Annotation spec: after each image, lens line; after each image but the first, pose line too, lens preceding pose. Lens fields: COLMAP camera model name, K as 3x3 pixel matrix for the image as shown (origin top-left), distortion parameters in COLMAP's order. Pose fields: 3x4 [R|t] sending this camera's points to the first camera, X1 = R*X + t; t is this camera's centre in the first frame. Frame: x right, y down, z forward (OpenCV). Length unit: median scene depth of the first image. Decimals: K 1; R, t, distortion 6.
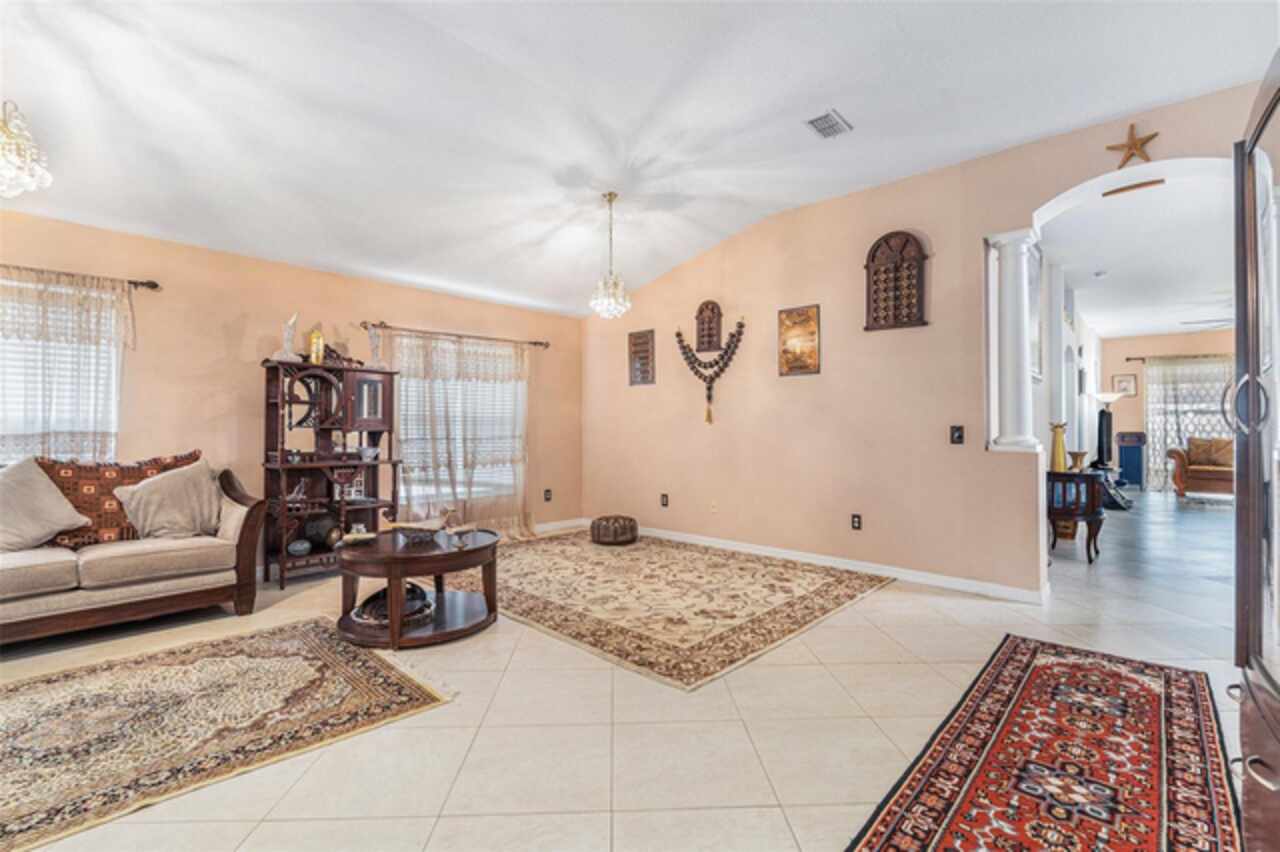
lens RADIAL K [[562.2, 0, 633.2], [0, 562.2, 432.0], [0, 0, 1]] dist [-0.002857, -0.000103]
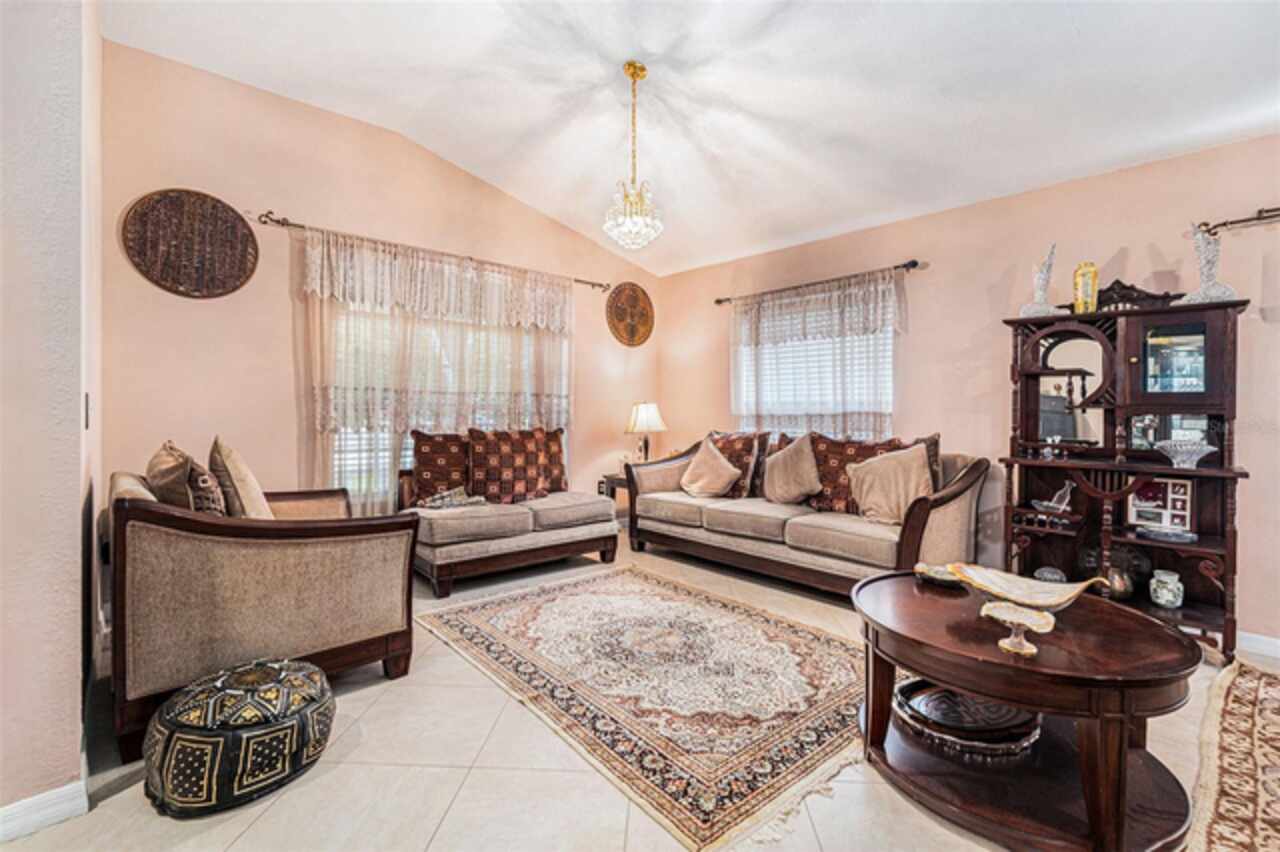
lens RADIAL K [[562.2, 0, 639.3], [0, 562.2, 416.2], [0, 0, 1]] dist [-0.002857, -0.000103]
pose [[-0.075900, 0.011527, -0.997049, 0.190262], [-0.009418, 0.999880, 0.012276, -0.002280], [0.997071, 0.010322, -0.075783, 0.681145]]
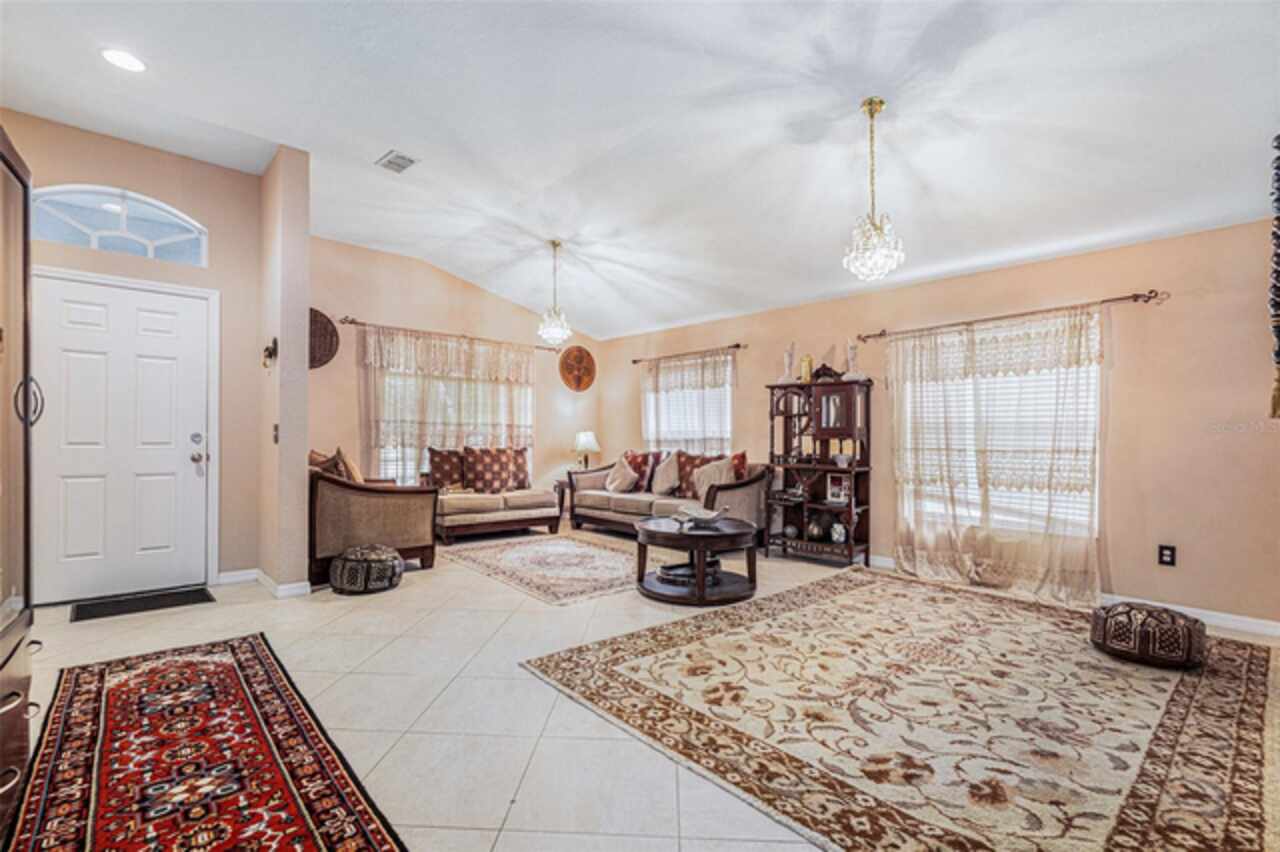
lens RADIAL K [[562.2, 0, 631.8], [0, 562.2, 460.0], [0, 0, 1]] dist [-0.002857, -0.000103]
pose [[-0.083645, 0.040580, -0.995669, 0.870901], [-0.015116, 0.999004, 0.041986, -0.001012], [0.996381, 0.018562, -0.082948, 0.952383]]
